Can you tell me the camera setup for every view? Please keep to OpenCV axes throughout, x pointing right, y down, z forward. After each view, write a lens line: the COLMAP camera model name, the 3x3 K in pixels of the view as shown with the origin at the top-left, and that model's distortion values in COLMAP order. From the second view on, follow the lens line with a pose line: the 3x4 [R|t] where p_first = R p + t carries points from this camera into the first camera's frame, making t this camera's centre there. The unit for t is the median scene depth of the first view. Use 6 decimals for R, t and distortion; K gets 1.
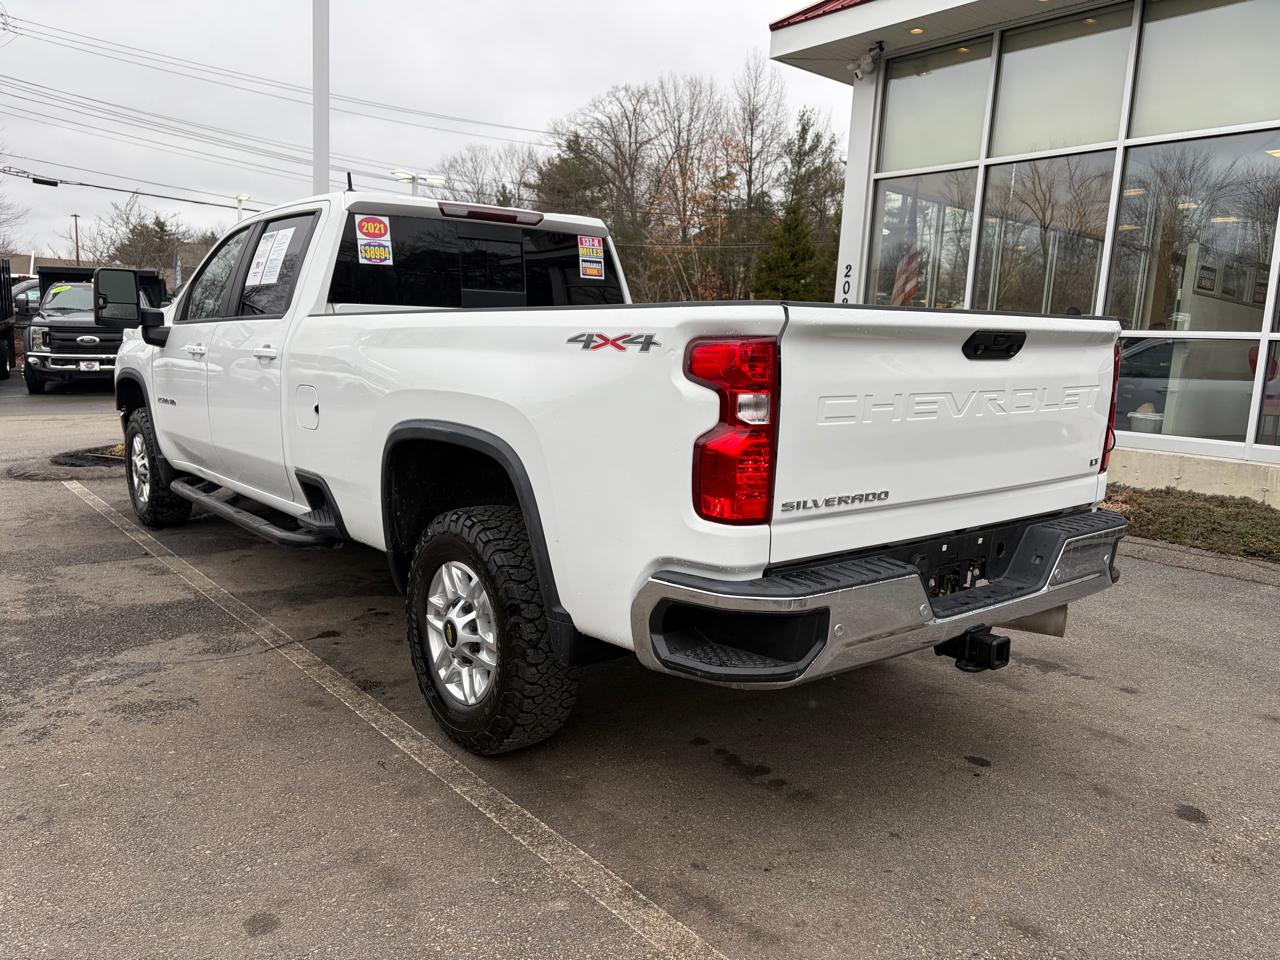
lens RADIAL K [[963.3, 0, 644.7], [0, 963.3, 483.5], [0, 0, 1]] dist [0.057043, -0.064666]
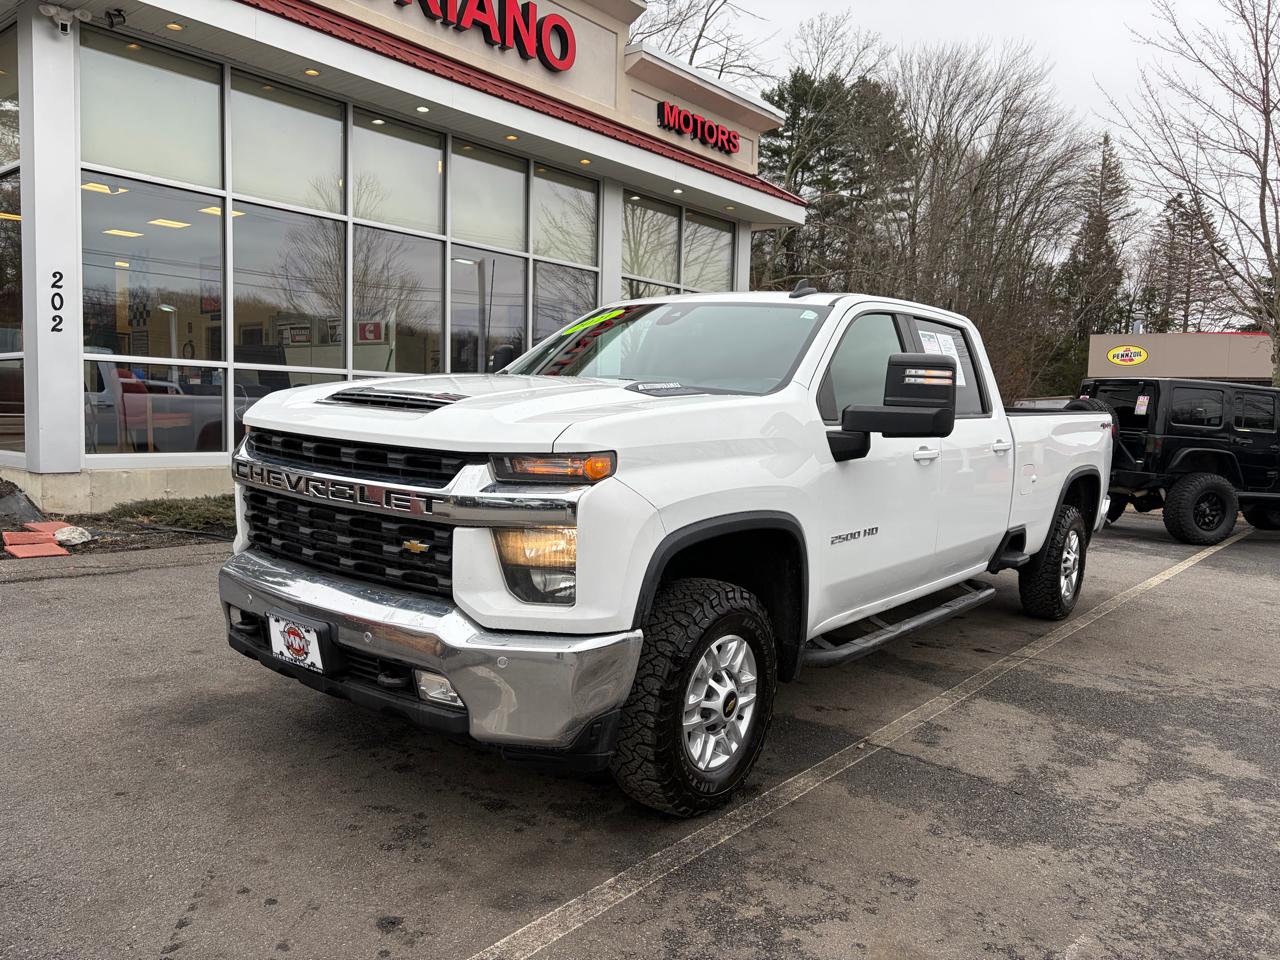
lens RADIAL K [[963.3, 0, 644.7], [0, 963.3, 483.5], [0, 0, 1]] dist [0.057043, -0.064666]
pose [[-0.210025, -0.133036, 0.968603, -1.419903], [0.093992, 0.983363, 0.155444, -0.306707], [-0.973168, 0.123688, -0.194026, 1.606987]]
